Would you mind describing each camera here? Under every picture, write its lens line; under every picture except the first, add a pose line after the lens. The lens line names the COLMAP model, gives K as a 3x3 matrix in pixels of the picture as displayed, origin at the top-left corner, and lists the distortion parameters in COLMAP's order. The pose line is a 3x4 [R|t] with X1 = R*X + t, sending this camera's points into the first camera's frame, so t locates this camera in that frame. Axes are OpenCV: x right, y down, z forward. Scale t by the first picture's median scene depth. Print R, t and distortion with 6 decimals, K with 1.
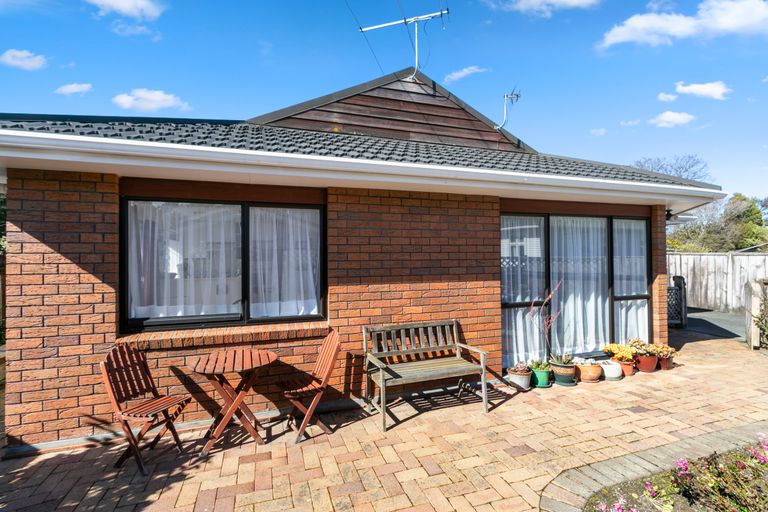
lens RADIAL K [[356.2, 0, 384.0], [0, 356.2, 256.0], [0, 0, 1]] dist [0.000720, 0.000041]
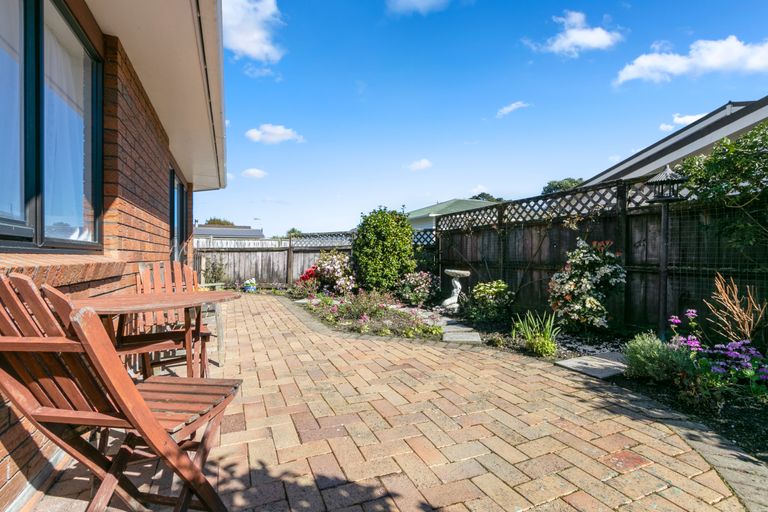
lens RADIAL K [[345.7, 0, 384.0], [0, 345.7, 256.0], [0, 0, 1]] dist [-0.000088, -0.000032]
pose [[-0.093686, 0.008842, 0.995562, -0.801854], [0.000348, 0.999961, -0.008849, 0.193296], [-0.995602, -0.000483, -0.093686, 0.592528]]
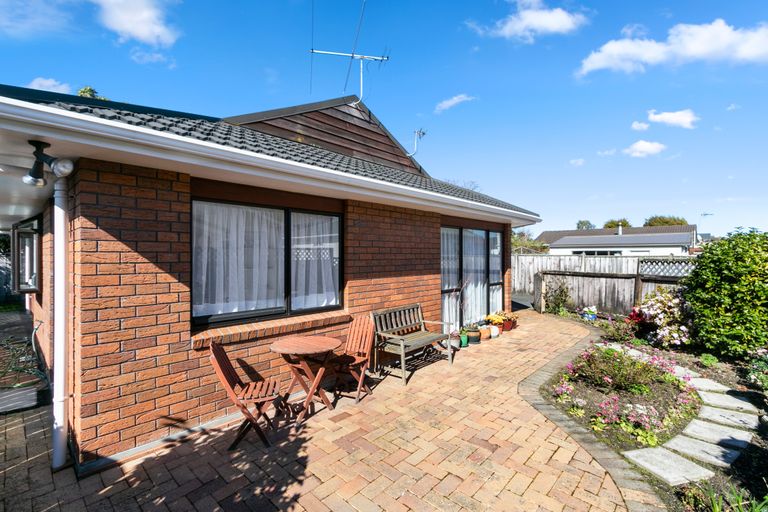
lens RADIAL K [[356.2, 0, 384.0], [0, 356.2, 256.0], [0, 0, 1]] dist [0.000720, 0.000041]
pose [[0.874716, 0.005833, 0.484602, -0.640154], [-0.008646, 0.999956, 0.003571, -0.005233], [-0.484560, -0.007314, 0.874728, -0.127595]]
